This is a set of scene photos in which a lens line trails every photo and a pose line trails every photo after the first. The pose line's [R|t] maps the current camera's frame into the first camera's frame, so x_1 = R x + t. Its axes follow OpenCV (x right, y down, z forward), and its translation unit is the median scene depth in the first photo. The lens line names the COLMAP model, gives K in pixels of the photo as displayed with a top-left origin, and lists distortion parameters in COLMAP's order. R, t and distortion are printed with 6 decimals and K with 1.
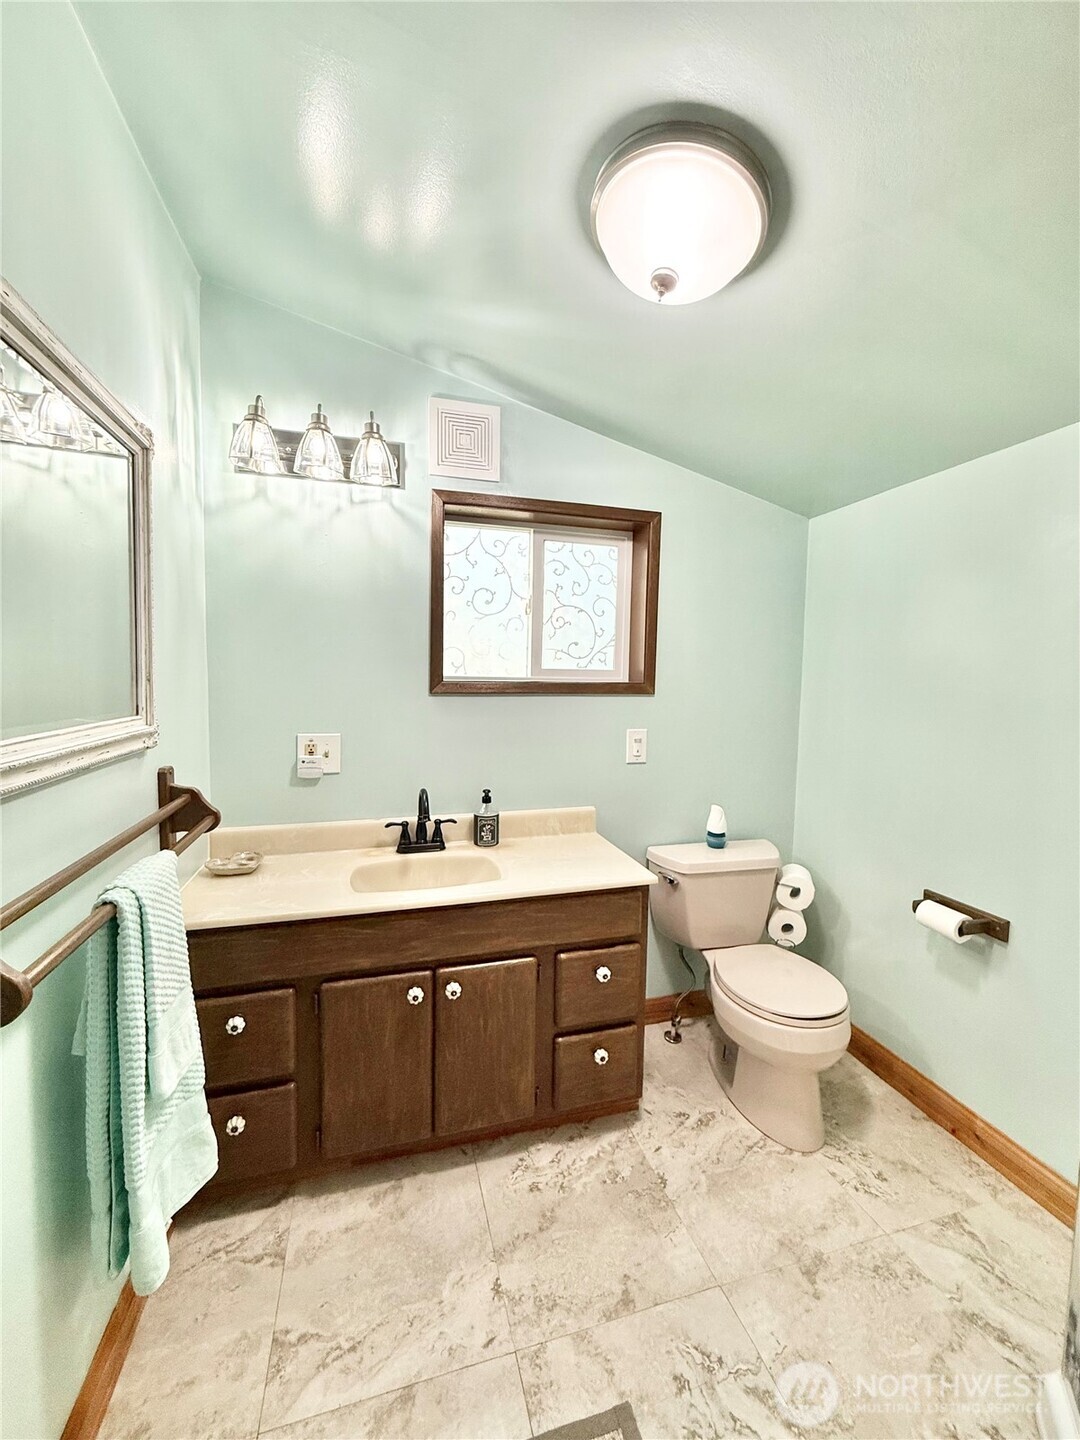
lens RADIAL K [[575.1, 0, 539.4], [0, 575.1, 712.2], [0, 0, 1]] dist [-0.002542, 0.001288]
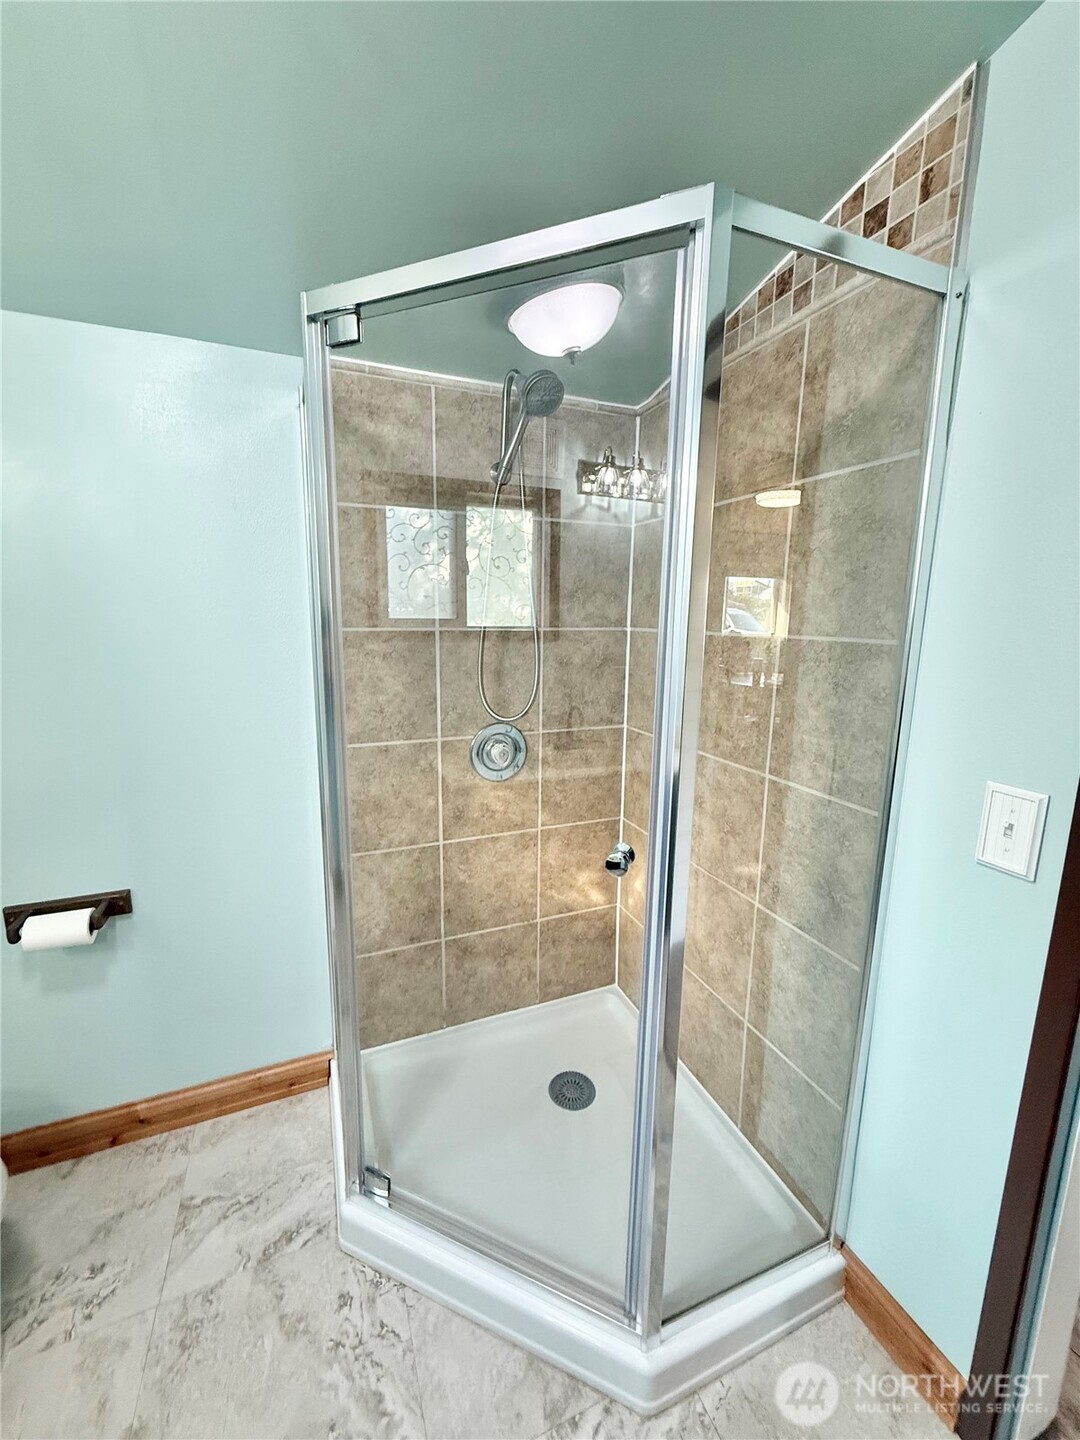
lens RADIAL K [[575.1, 0, 536.6], [0, 575.1, 719.0], [0, 0, 1]] dist [-0.002542, 0.001288]
pose [[-0.102782, -0.191030, 0.976188, -0.085034], [0.062255, 0.978226, 0.197984, -0.039654], [-0.992754, 0.081122, -0.088652, 0.411939]]
